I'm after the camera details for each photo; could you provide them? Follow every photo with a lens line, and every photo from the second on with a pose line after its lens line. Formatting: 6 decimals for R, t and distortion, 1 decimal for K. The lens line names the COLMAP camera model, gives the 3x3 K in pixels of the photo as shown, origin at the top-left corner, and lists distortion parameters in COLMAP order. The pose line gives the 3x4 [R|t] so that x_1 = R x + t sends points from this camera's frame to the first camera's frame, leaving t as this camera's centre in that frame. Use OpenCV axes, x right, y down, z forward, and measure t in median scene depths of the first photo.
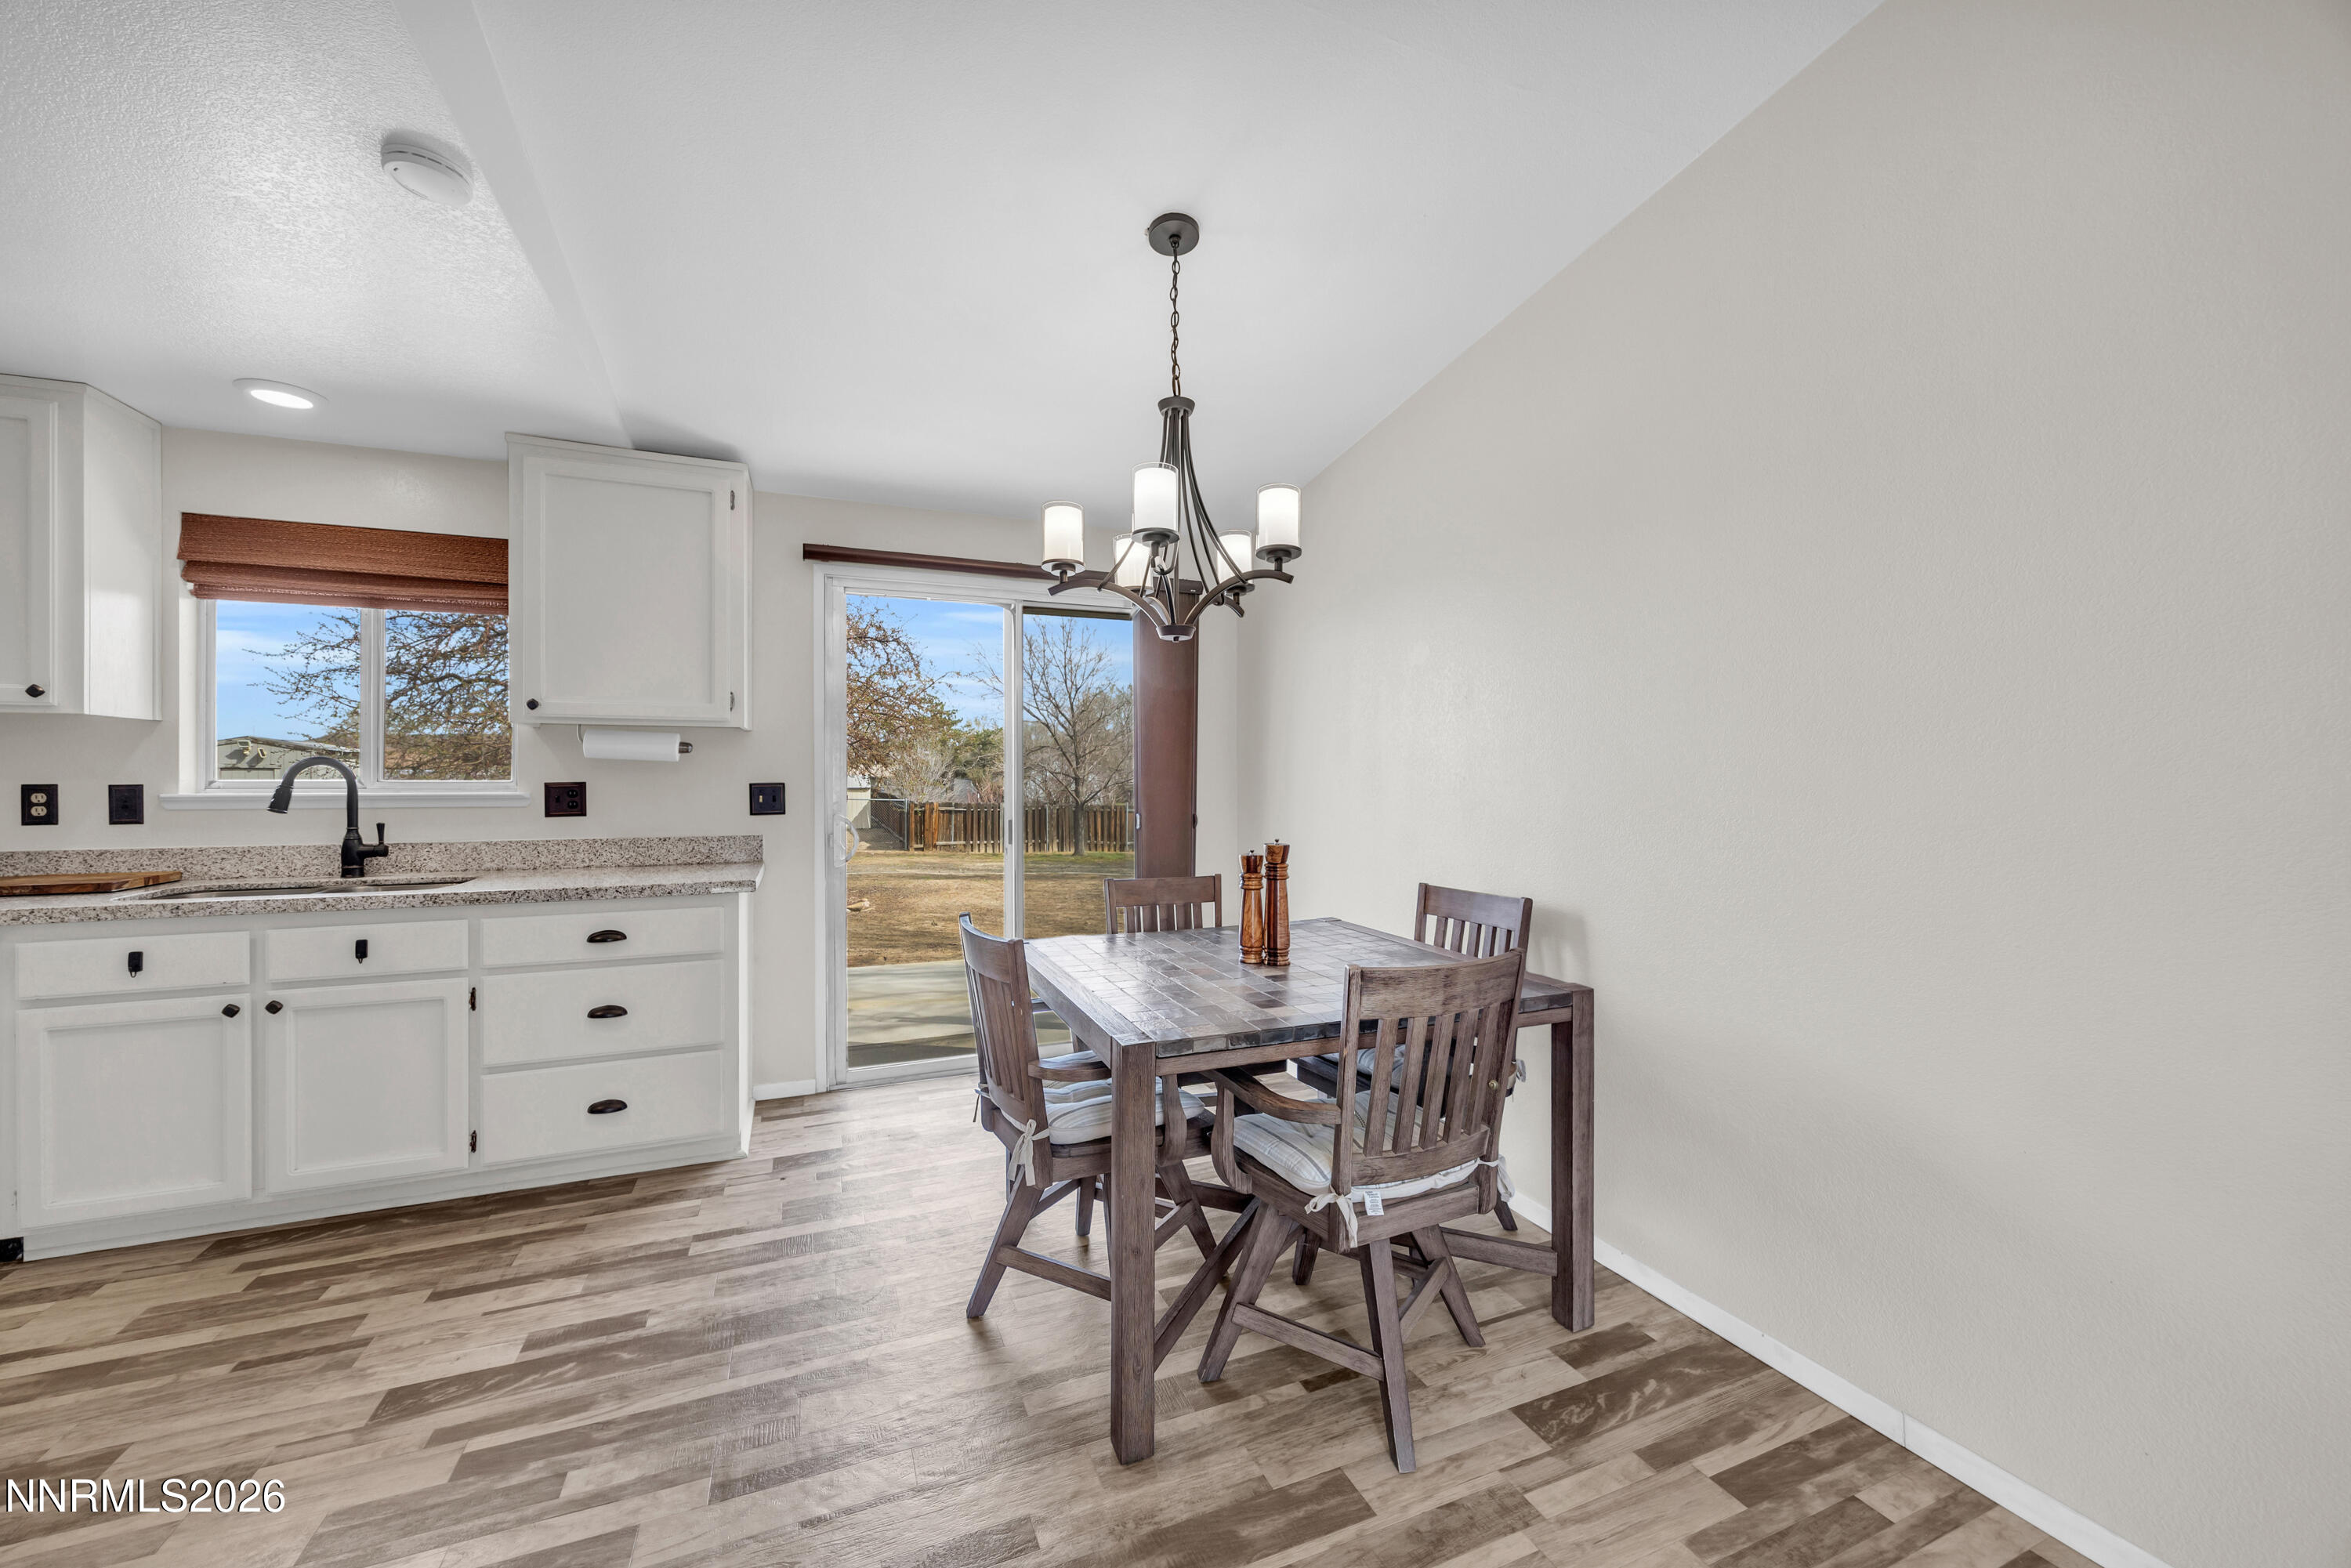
lens RADIAL K [[898.9, 0, 1191.7], [0, 898.9, 790.1], [0, 0, 1]] dist [-0.004443, -0.000310]
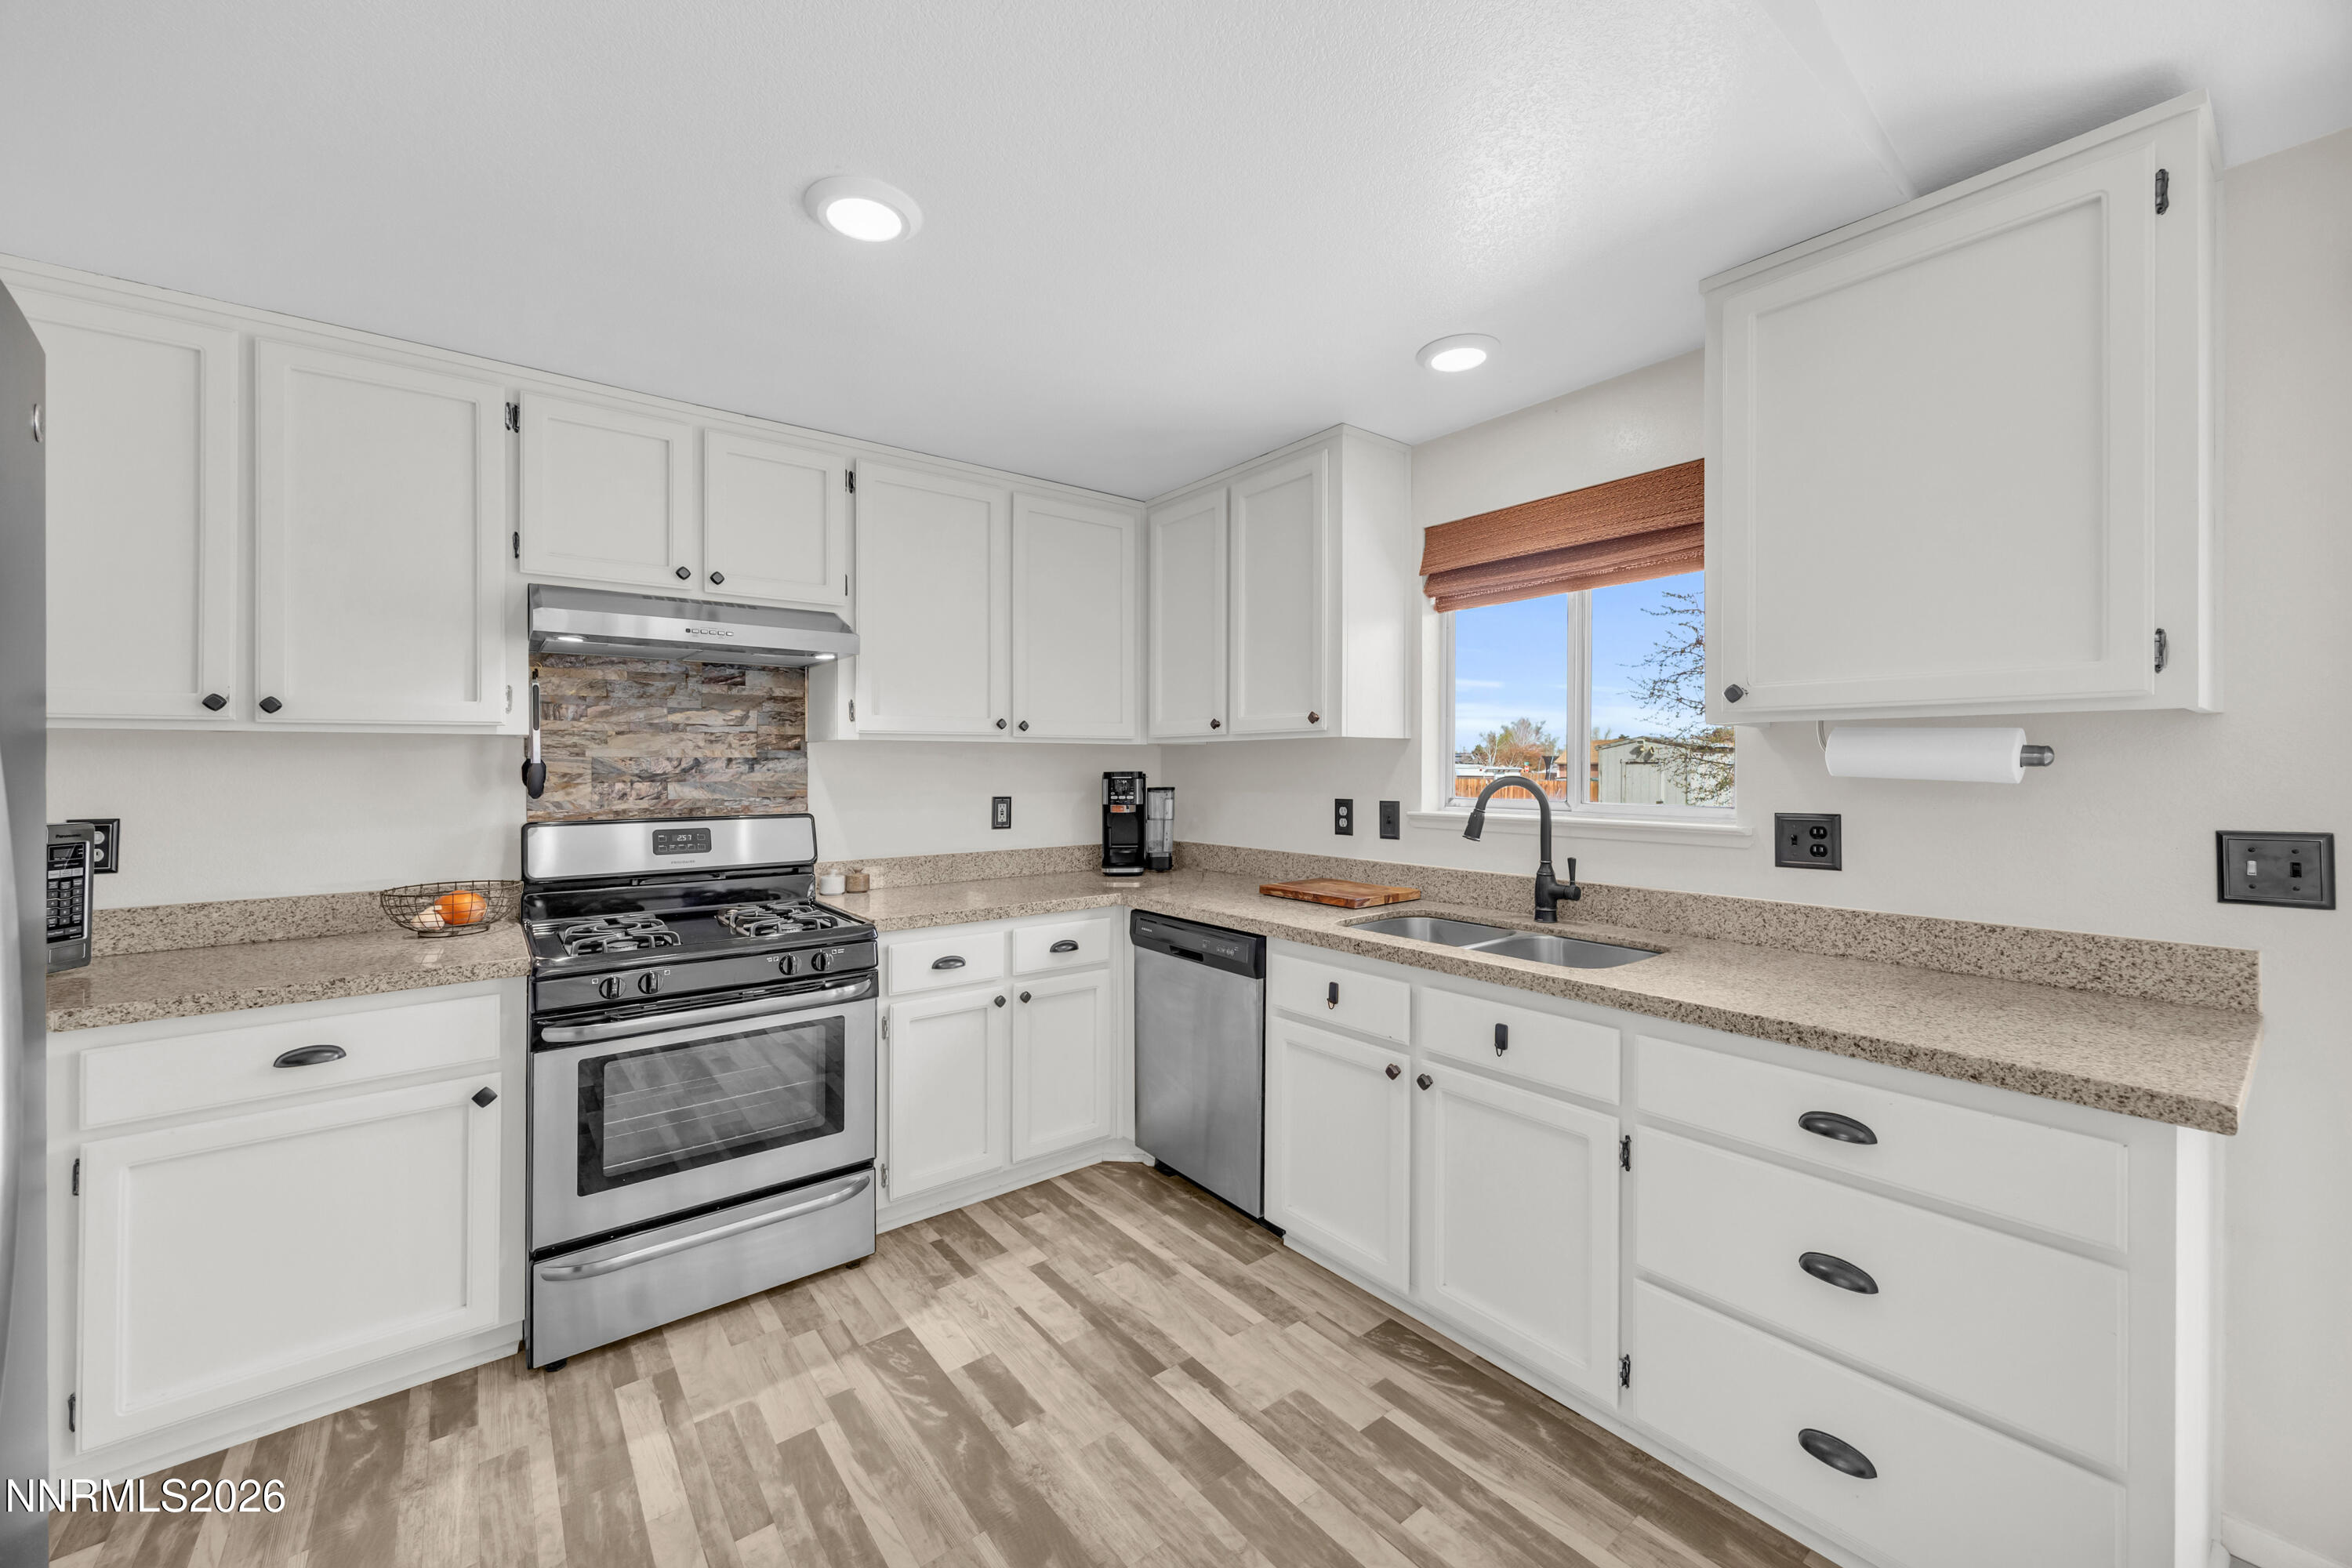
lens RADIAL K [[899.3, 0, 1162.1], [0, 899.3, 763.7], [0, 0, 1]] dist [-0.004443, -0.000310]
pose [[0.244228, -0.004219, -0.969709, -0.239513], [-0.012787, 0.999890, -0.007571, -0.038067], [0.969634, 0.014249, 0.244147, 0.484784]]
